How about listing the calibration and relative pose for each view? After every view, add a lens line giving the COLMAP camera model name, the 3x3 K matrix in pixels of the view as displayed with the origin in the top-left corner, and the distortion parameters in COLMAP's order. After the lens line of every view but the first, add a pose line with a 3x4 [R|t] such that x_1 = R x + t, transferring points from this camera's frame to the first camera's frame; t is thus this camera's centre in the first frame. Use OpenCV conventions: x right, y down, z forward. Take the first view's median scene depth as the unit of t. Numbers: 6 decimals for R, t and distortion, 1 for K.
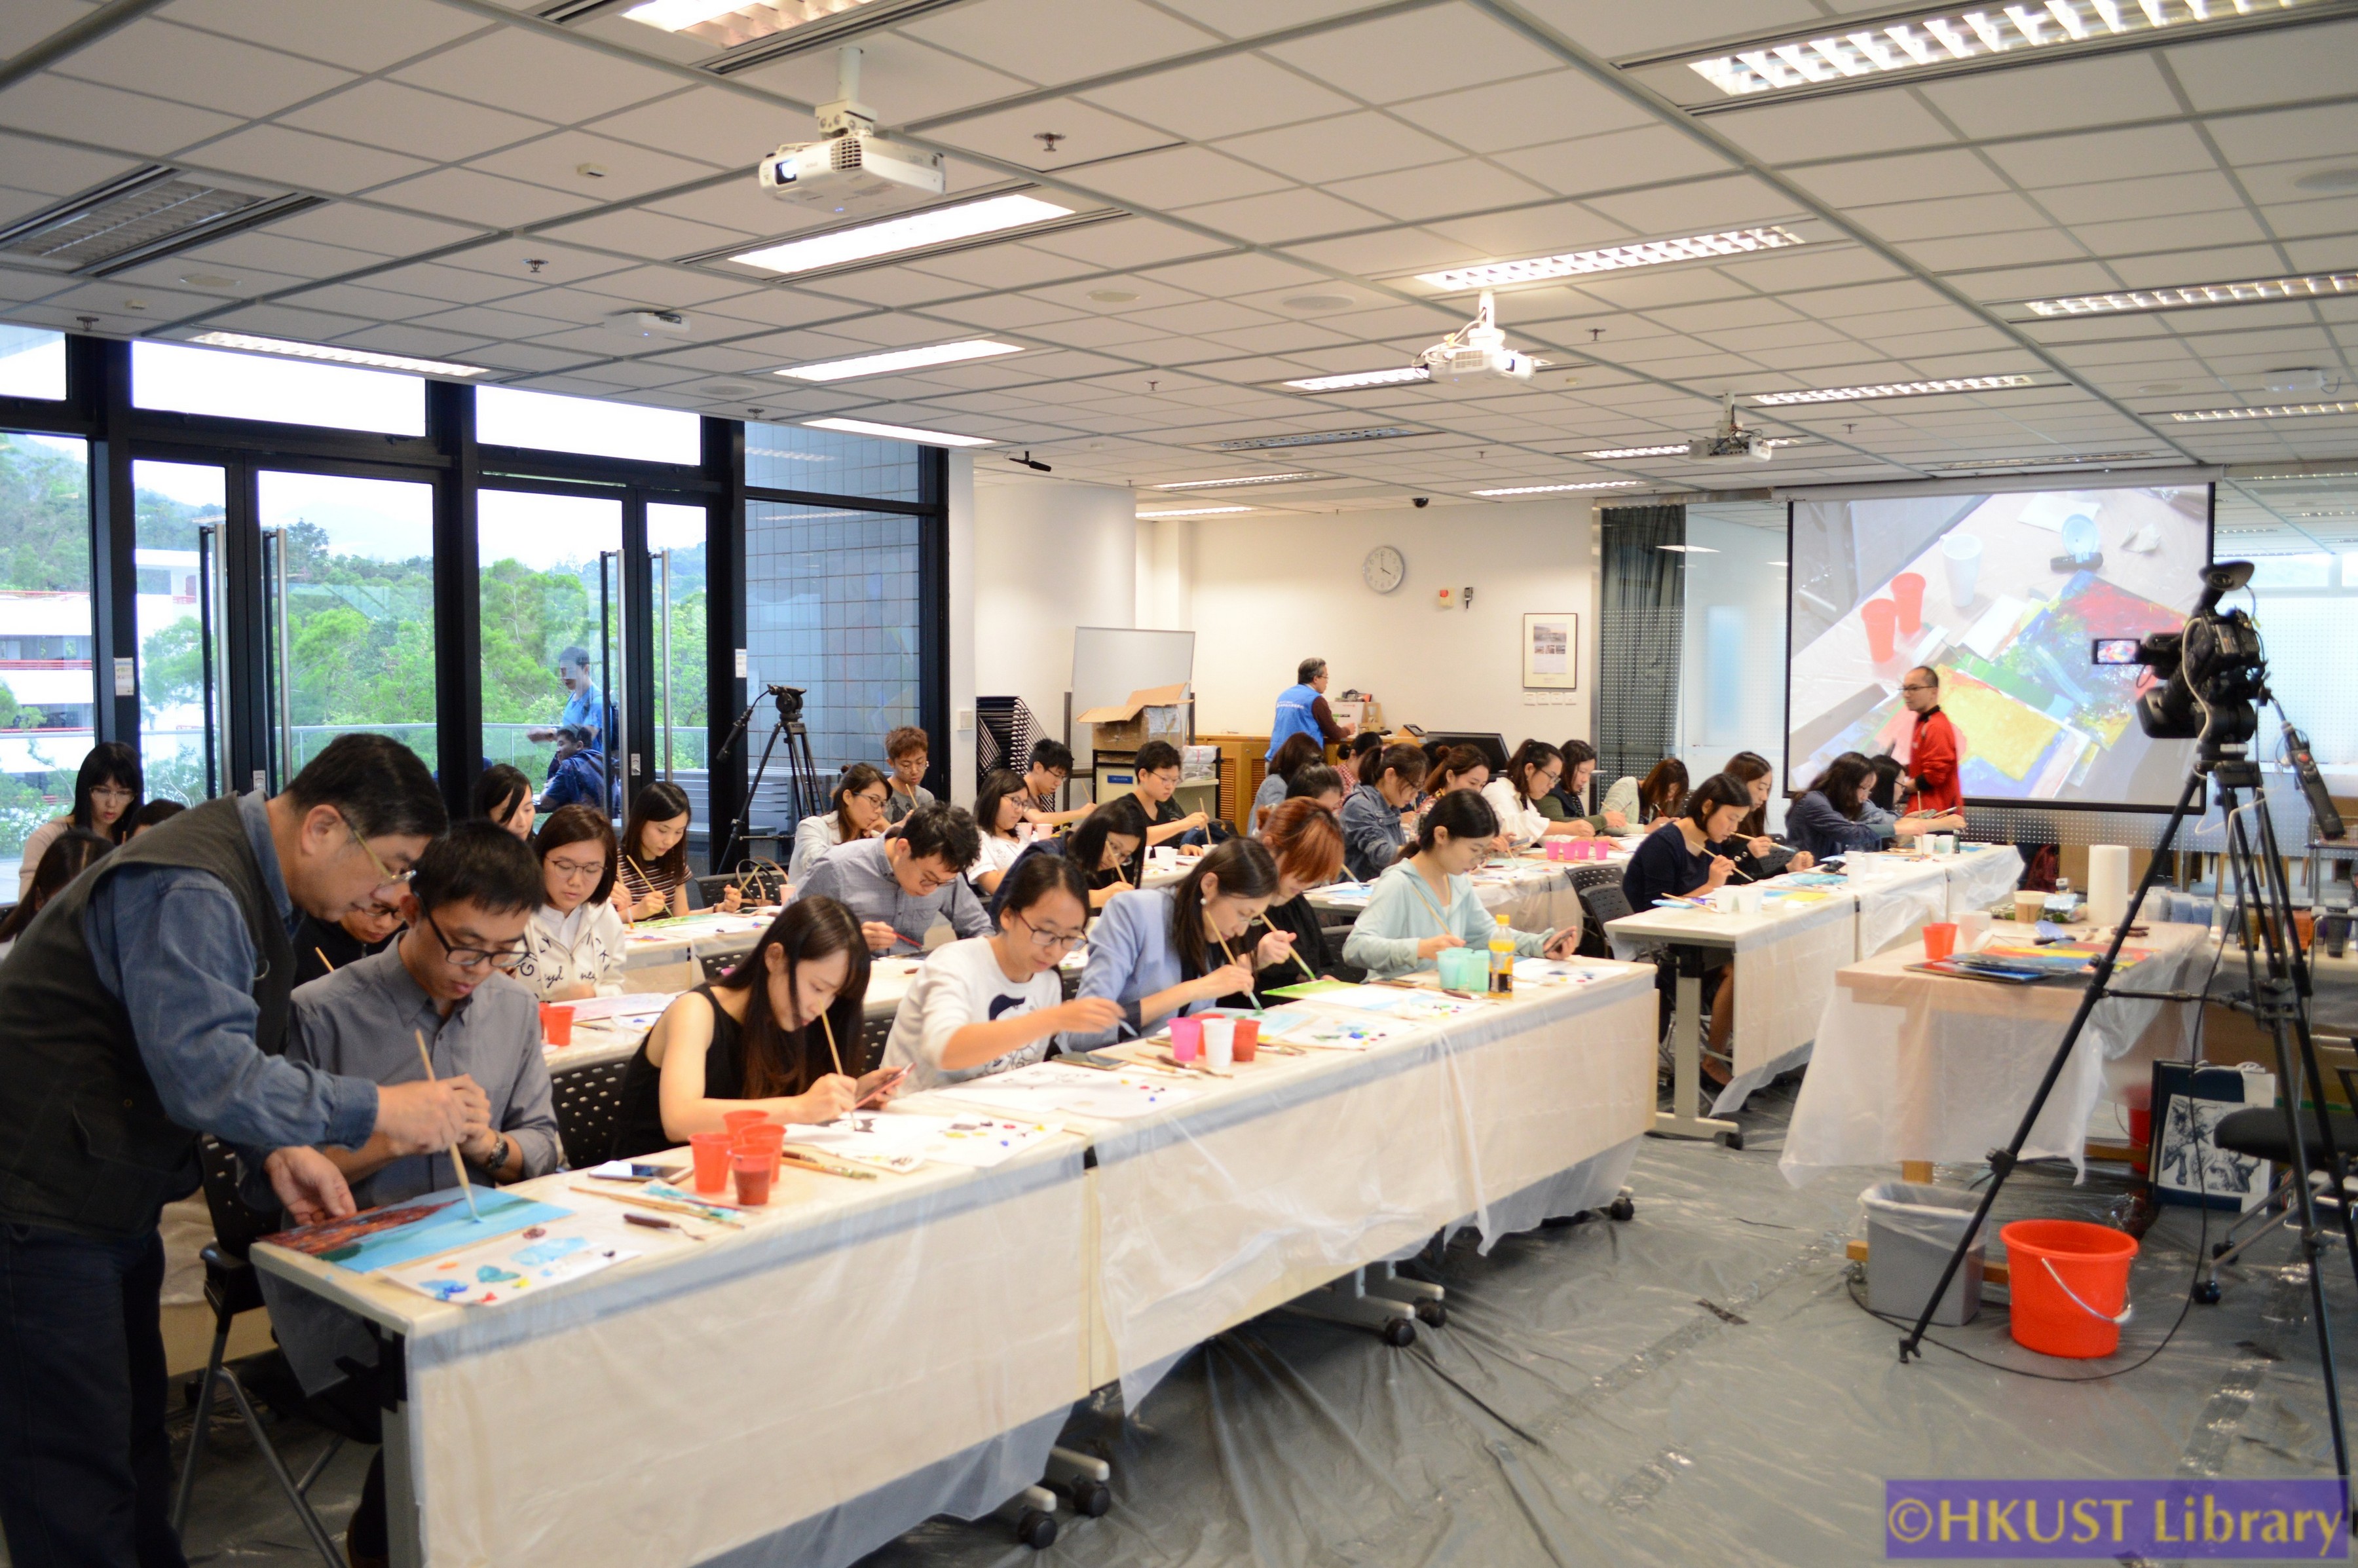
lens RADIAL K [[2012.7, 0, 1179.0], [0, 2012.7, 784.0], [0, 0, 1]] dist [-0.003261, -0.133140]
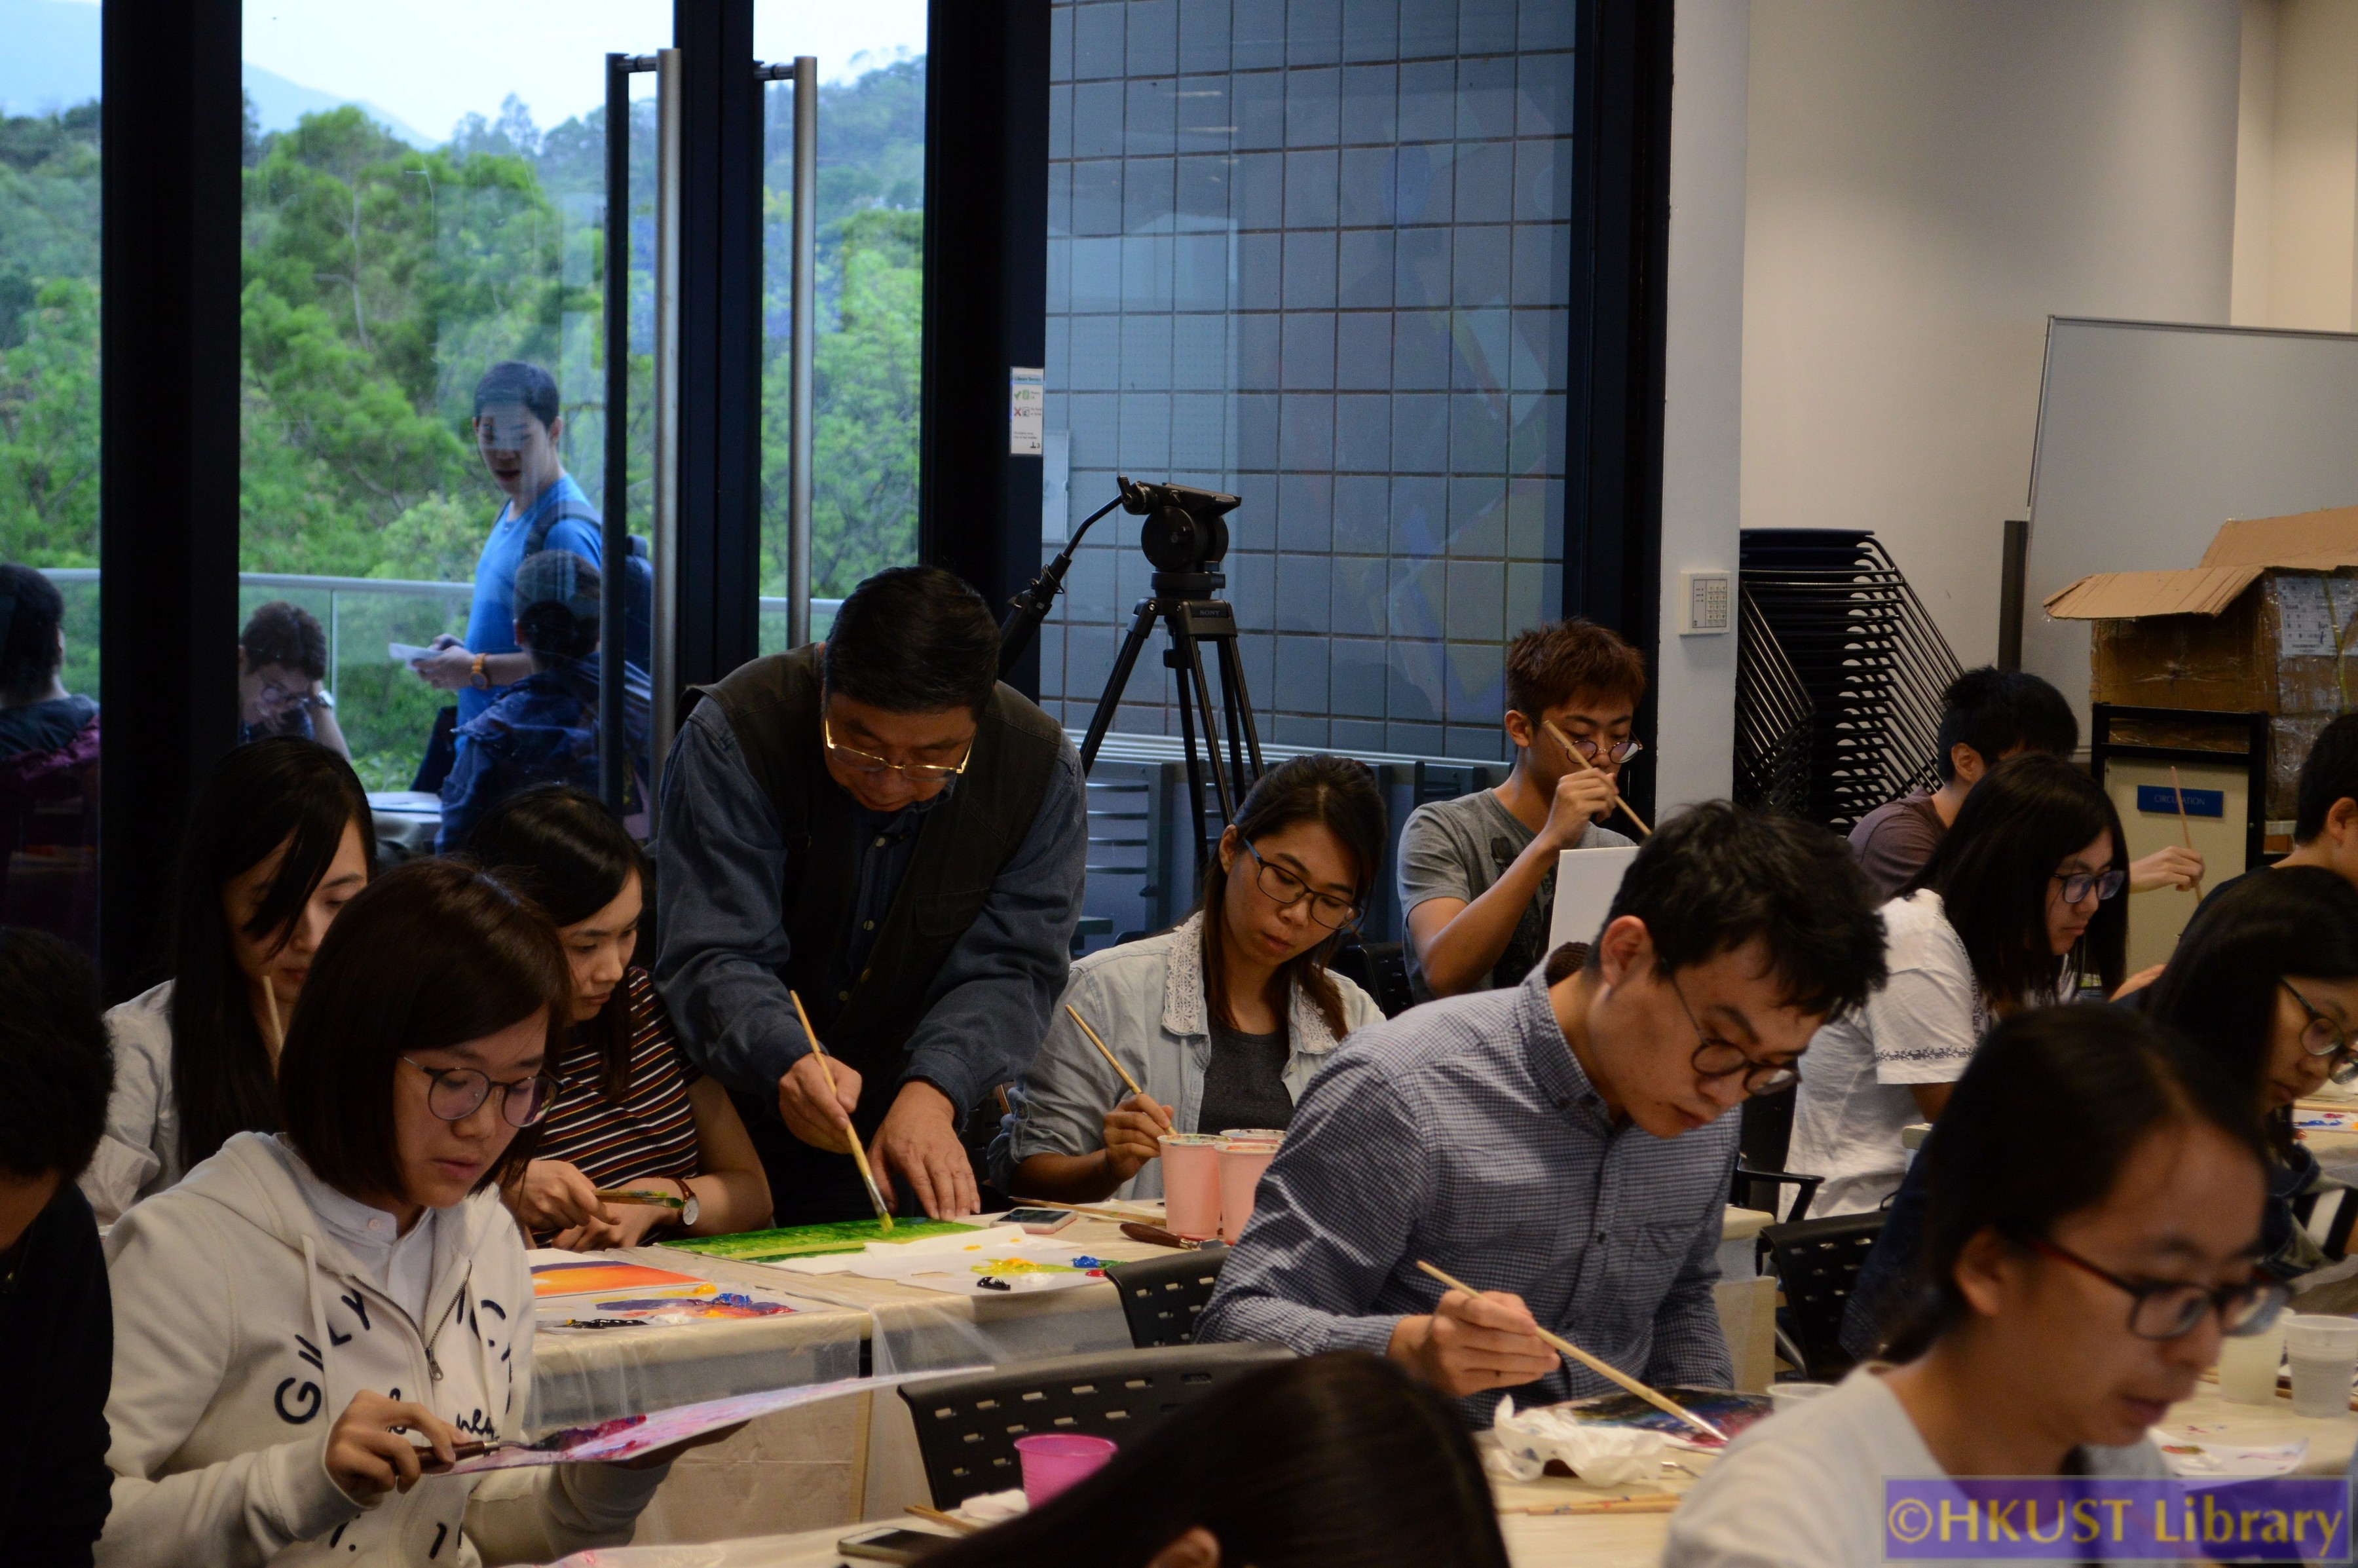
lens RADIAL K [[5692.6, 0, 1179.0], [0, 5692.6, 784.0], [0, 0, 1]] dist [0.342353, -0.369225]
pose [[0.984263, 0.030226, -0.174103, -0.033460], [-0.030039, 0.999542, 0.003710, -0.004495], [0.174135, 0.001579, 0.984720, 0.107618]]
